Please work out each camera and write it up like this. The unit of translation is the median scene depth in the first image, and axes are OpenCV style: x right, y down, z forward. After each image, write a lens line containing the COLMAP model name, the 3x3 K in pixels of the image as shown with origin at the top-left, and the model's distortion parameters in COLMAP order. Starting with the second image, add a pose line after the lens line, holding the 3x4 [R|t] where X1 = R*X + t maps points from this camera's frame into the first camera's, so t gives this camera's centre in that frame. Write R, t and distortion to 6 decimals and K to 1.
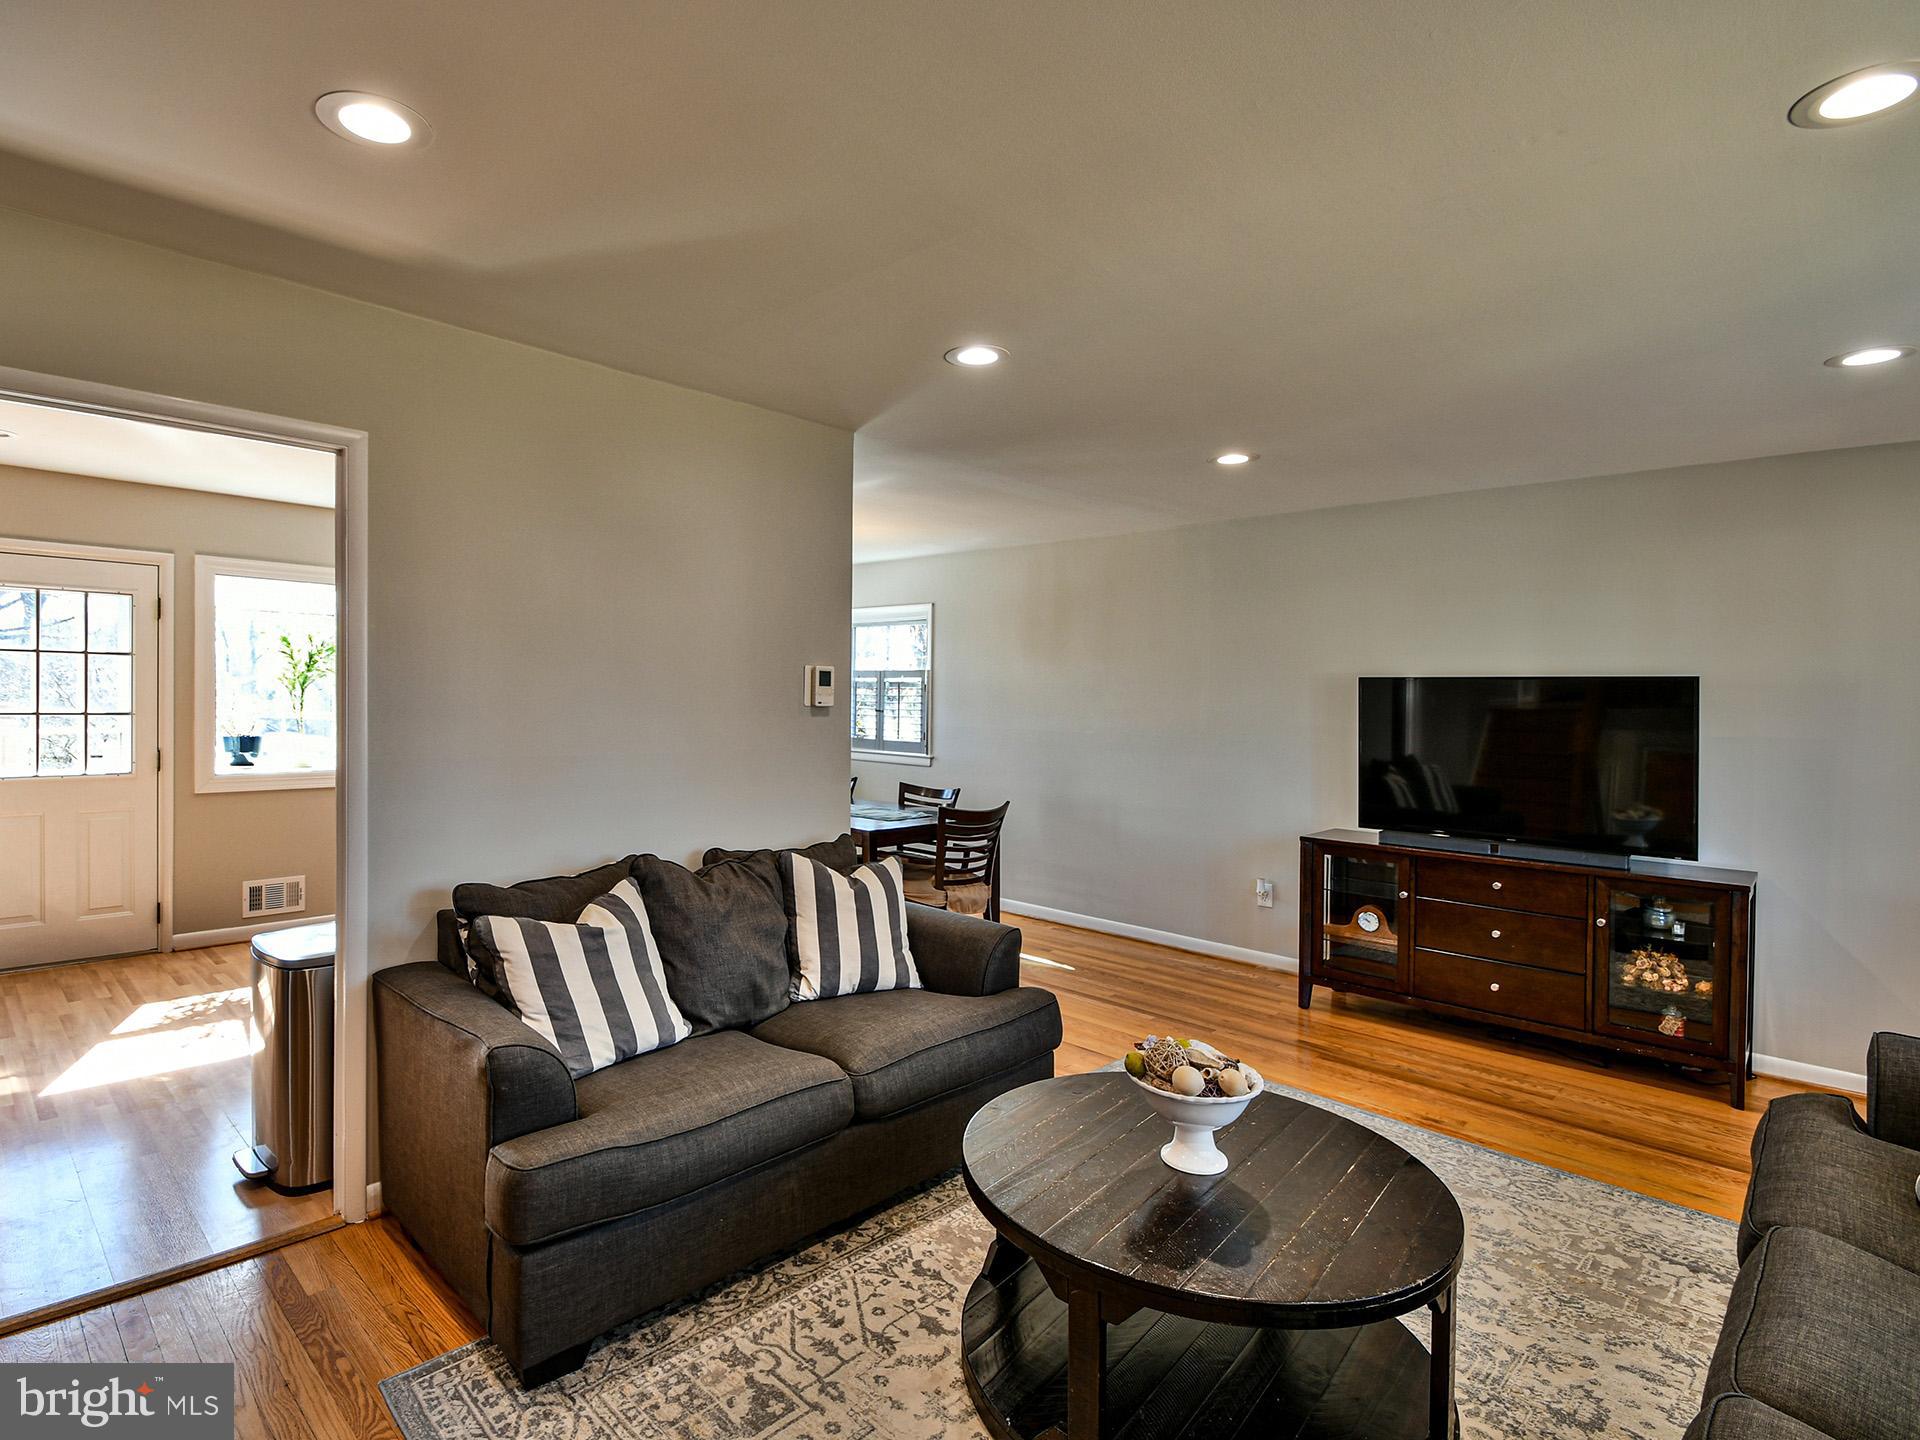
lens RADIAL K [[983.7, 0, 892.5], [0, 983.7, 712.1], [0, 0, 1]] dist [0.002565, 0.000236]
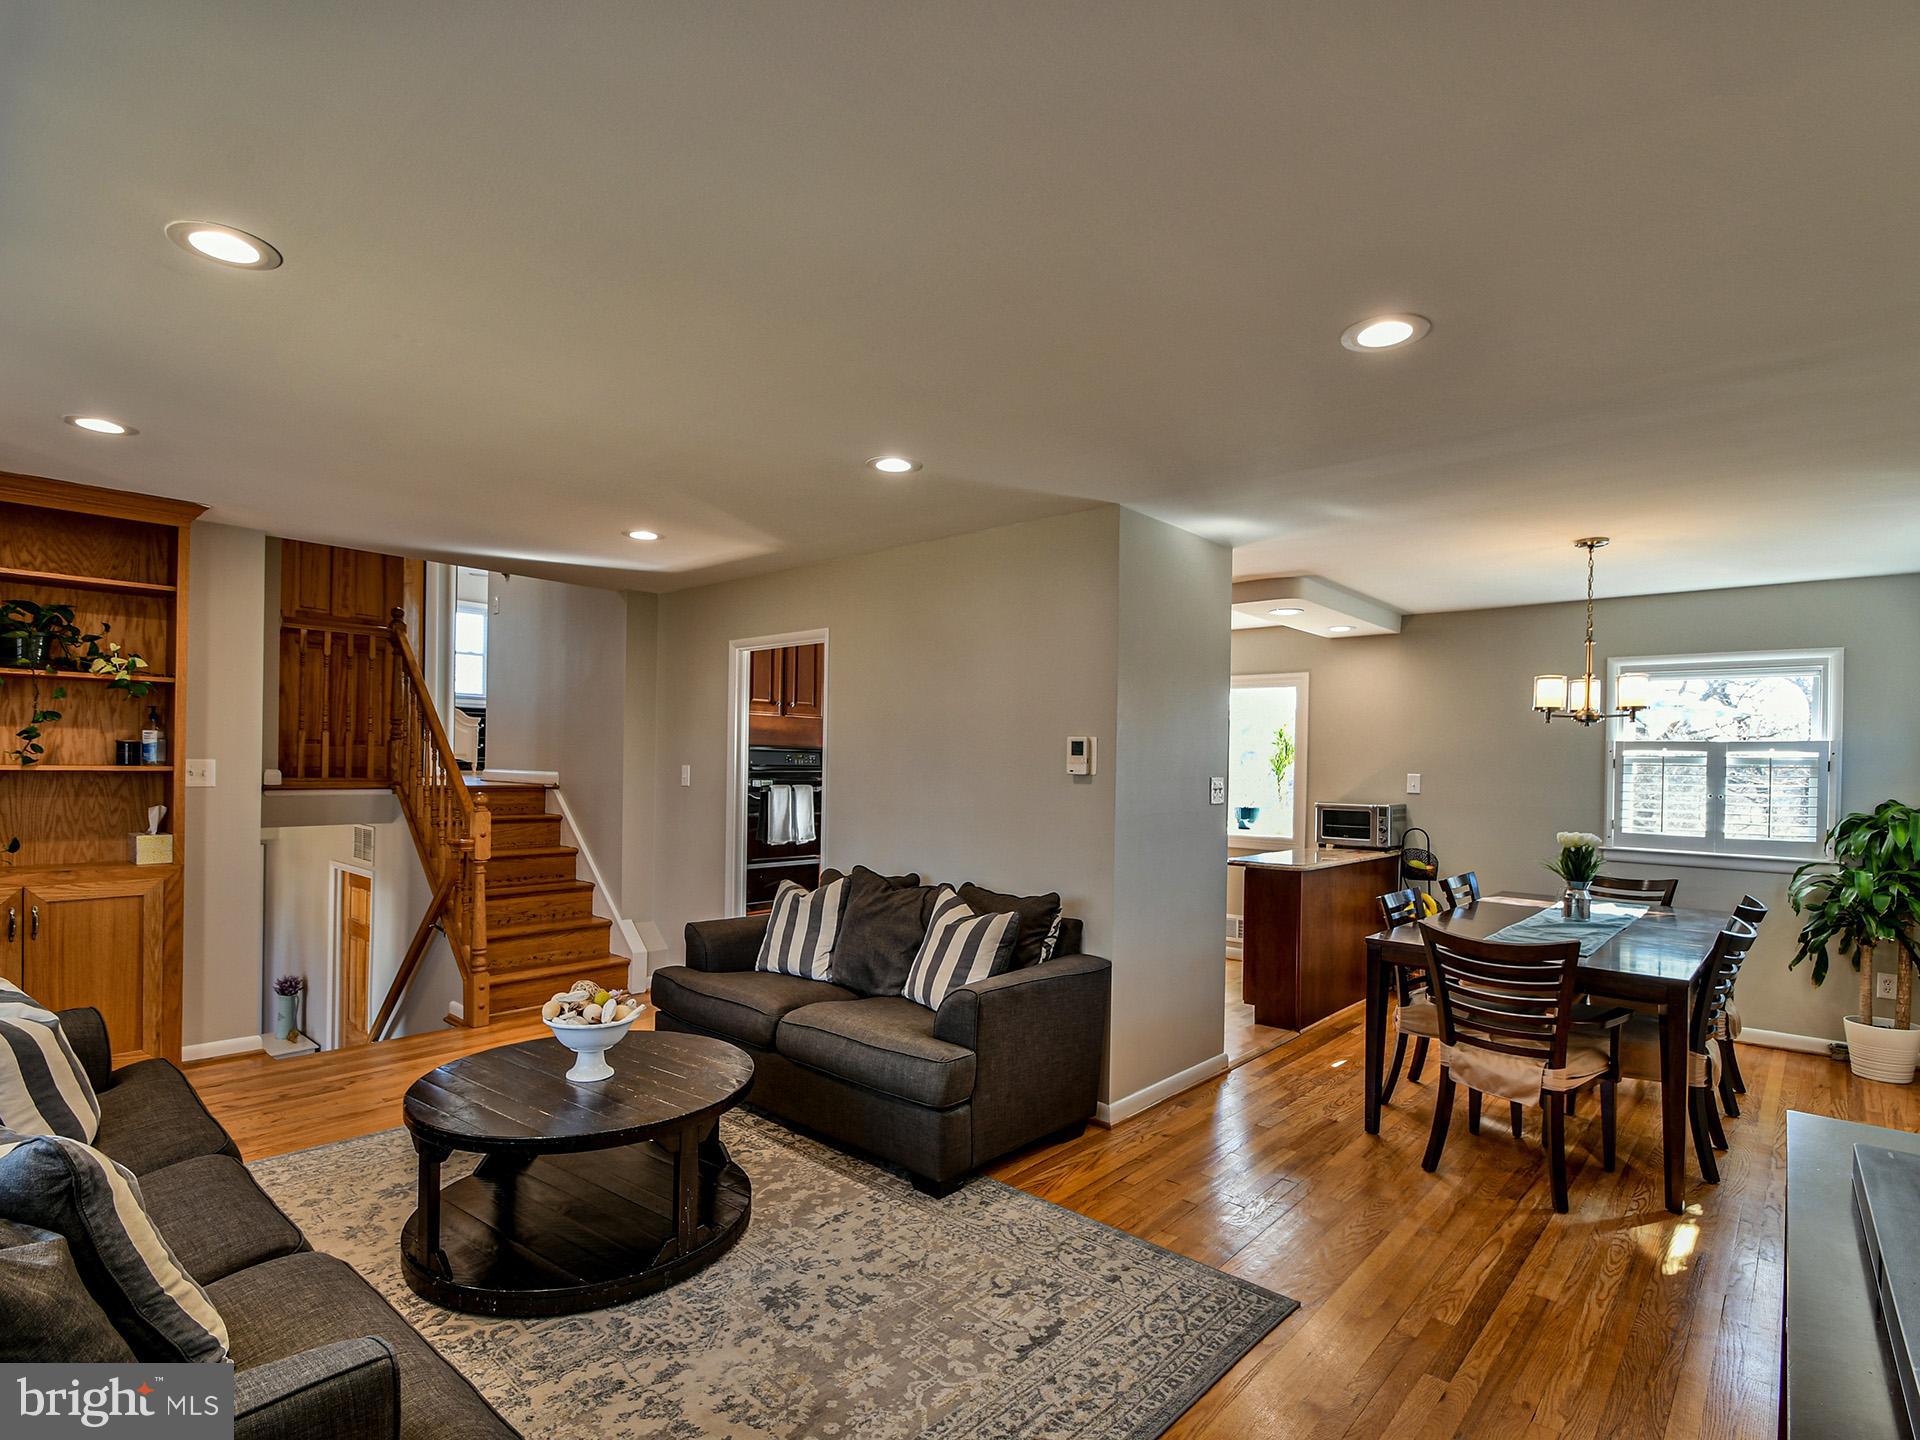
lens RADIAL K [[980.8, 0, 964.2], [0, 980.8, 789.6], [0, 0, 1]] dist [0.000968, 0.000503]
pose [[0.064088, 0.009024, -0.997903, 0.812682], [-0.036440, 0.999313, 0.006697, 0.006527], [0.997279, 0.035934, 0.064373, 0.667019]]
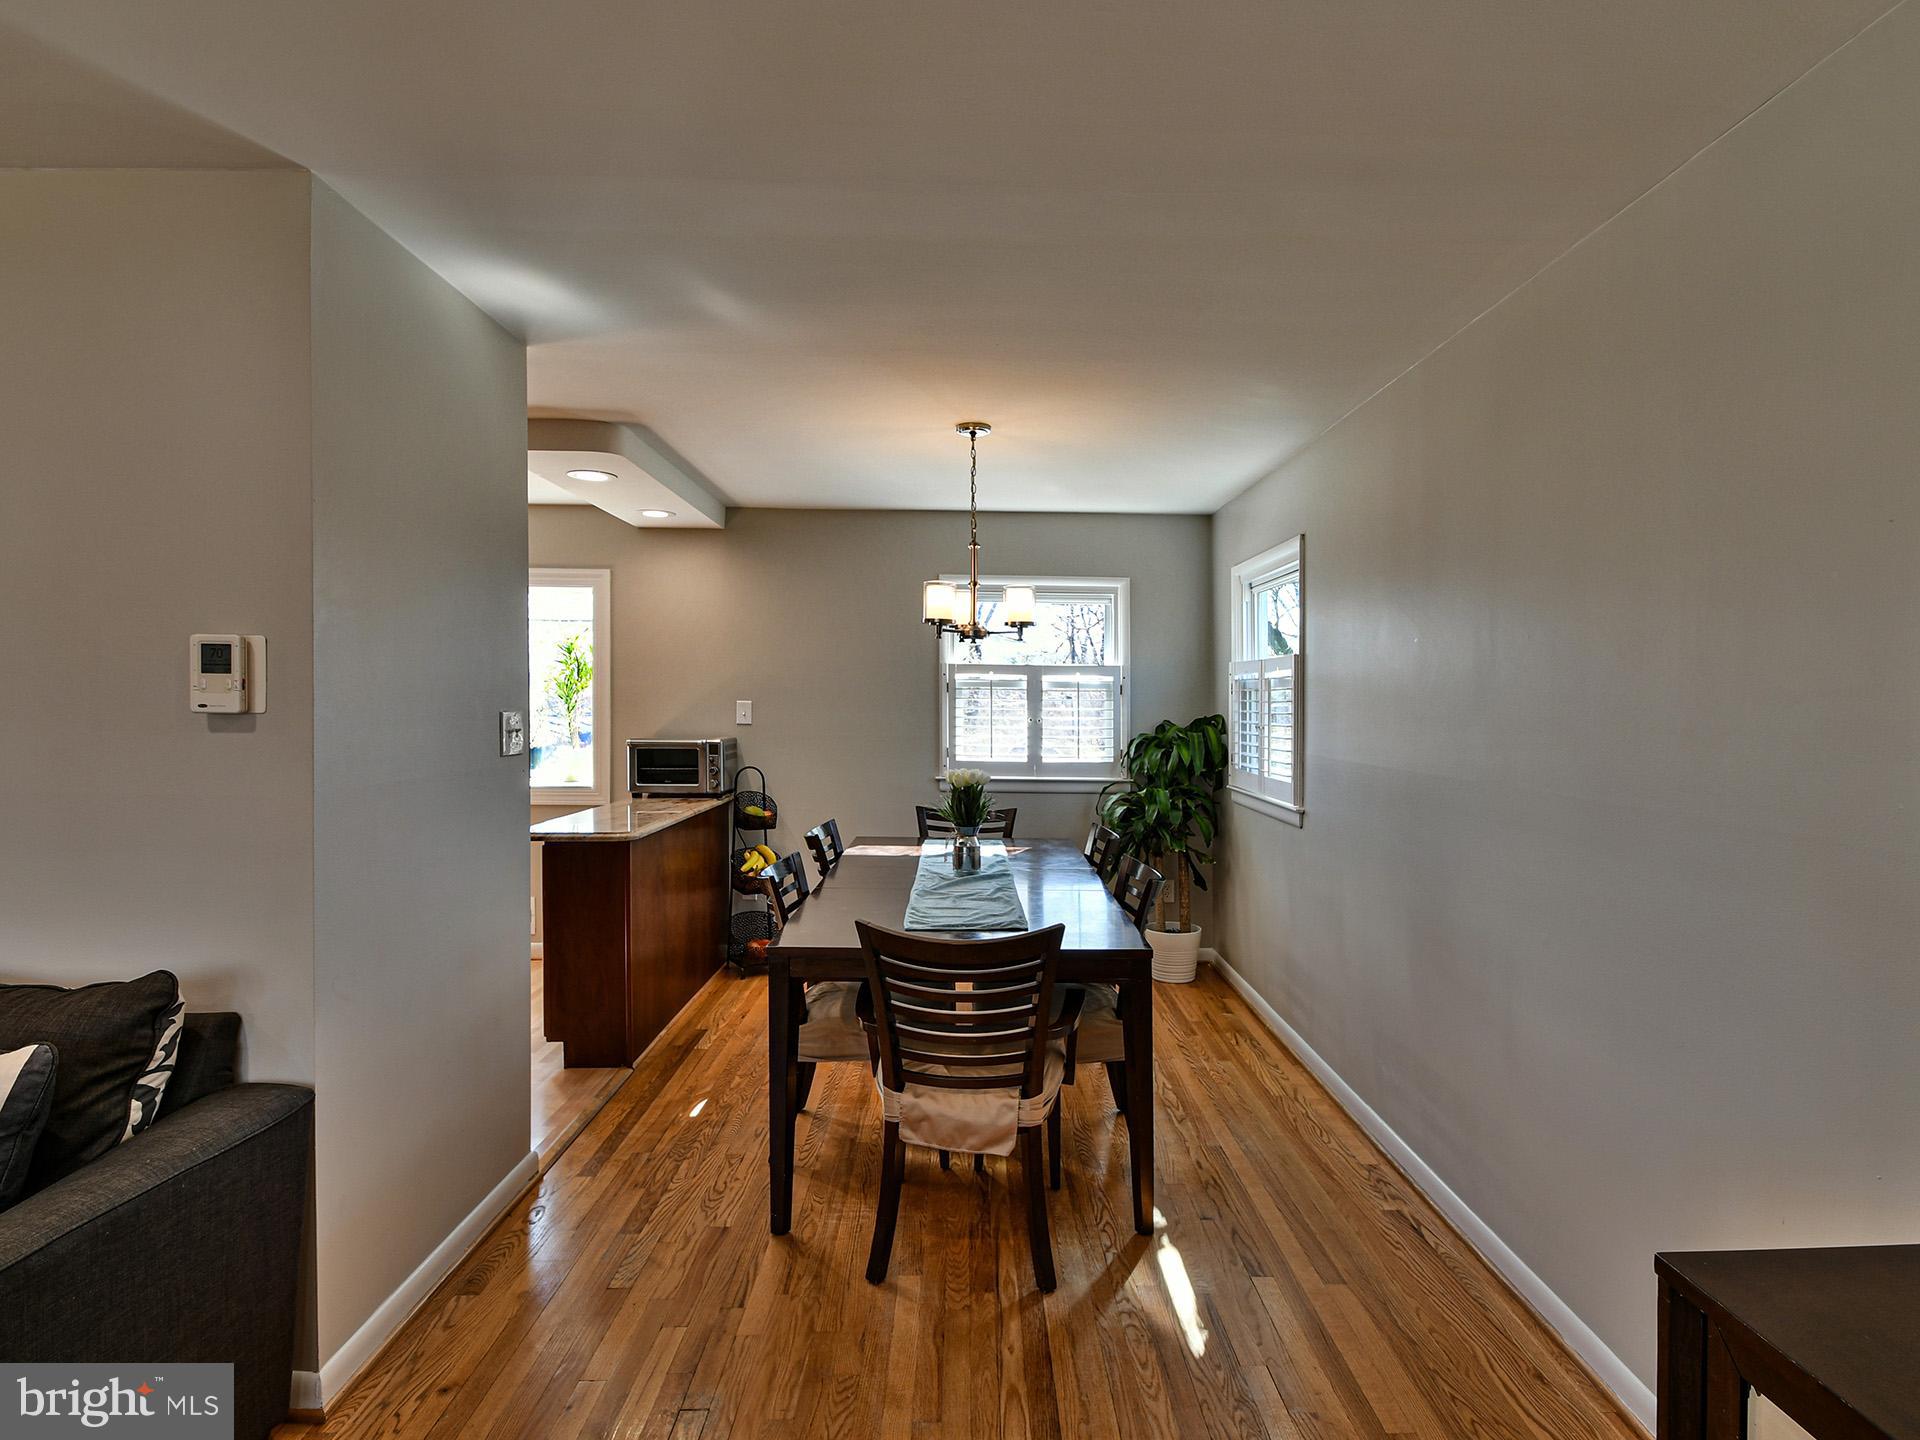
lens RADIAL K [[991.6, 0, 997.7], [0, 991.6, 713.7], [0, 0, 1]] dist [0.005000, -0.013144]
pose [[0.734737, -0.002150, -0.678349, 0.474713], [-0.009279, 0.999870, -0.013219, -0.001936], [0.678289, 0.016007, 0.734621, 0.739635]]
